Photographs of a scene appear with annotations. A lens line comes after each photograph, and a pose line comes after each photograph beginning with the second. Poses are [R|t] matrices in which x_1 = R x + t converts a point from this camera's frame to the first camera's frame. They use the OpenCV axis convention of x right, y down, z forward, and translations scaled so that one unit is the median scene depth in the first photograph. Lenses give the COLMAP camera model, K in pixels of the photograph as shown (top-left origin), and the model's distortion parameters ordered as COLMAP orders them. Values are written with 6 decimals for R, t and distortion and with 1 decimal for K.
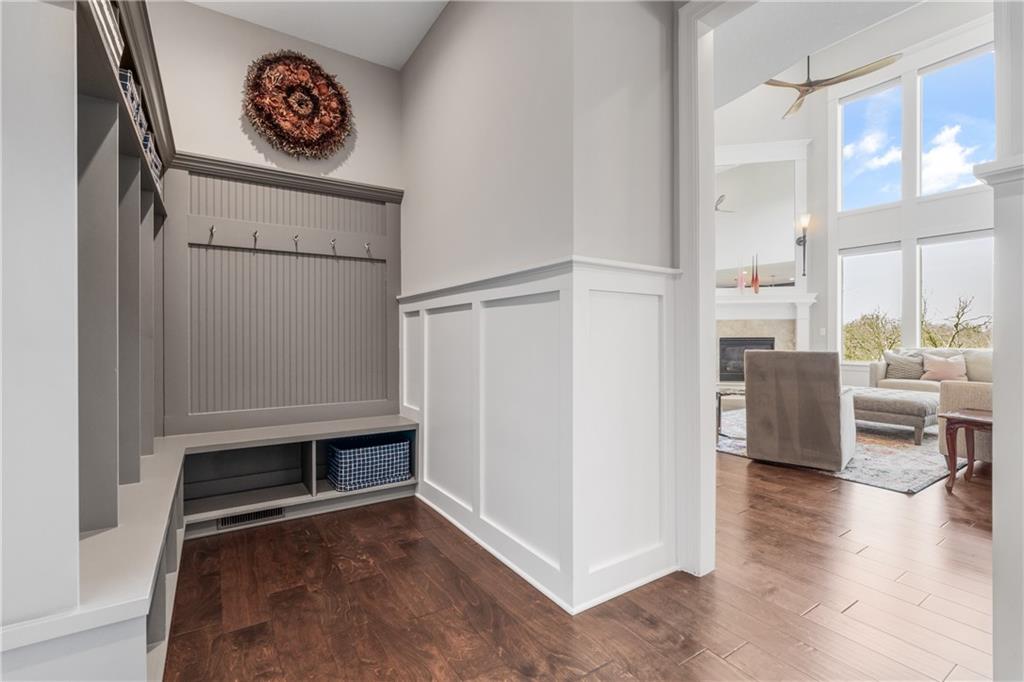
lens RADIAL K [[459.7, 0, 512.3], [0, 459.7, 342.3], [0, 0, 1]] dist [-0.003989, 0.001099]
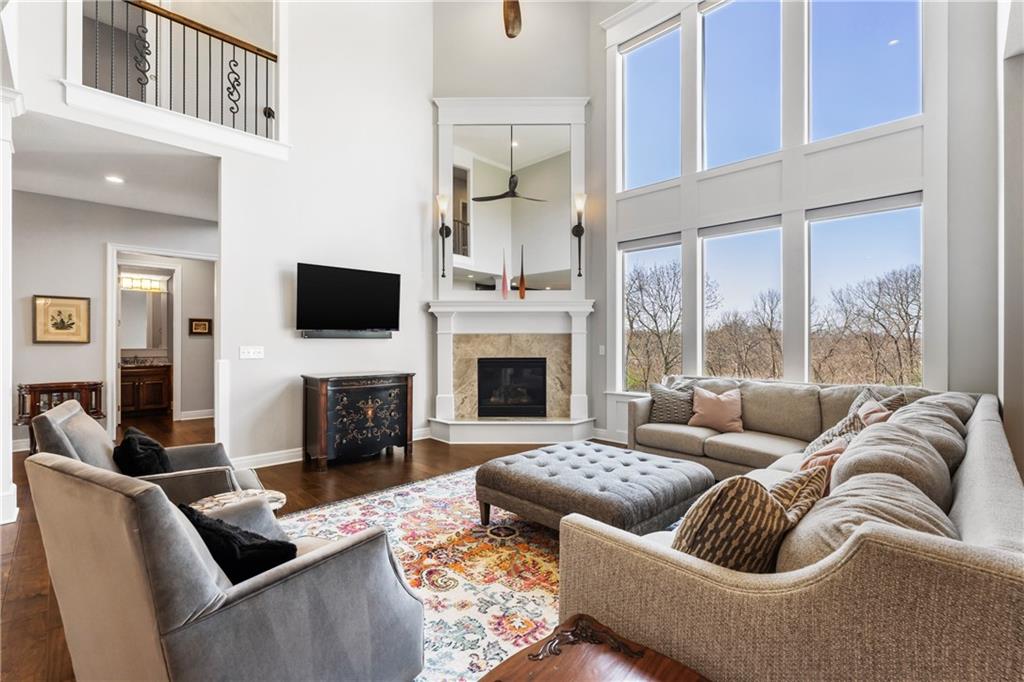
lens RADIAL K [[459.7, 0, 516.0], [0, 459.7, 342.0], [0, 0, 1]] dist [-0.003989, 0.001099]
pose [[0.985011, -0.000632, 0.172489, 0.402602], [0.001333, 0.999991, -0.003948, -0.034257], [-0.172485, 0.004119, 0.985004, 0.275648]]
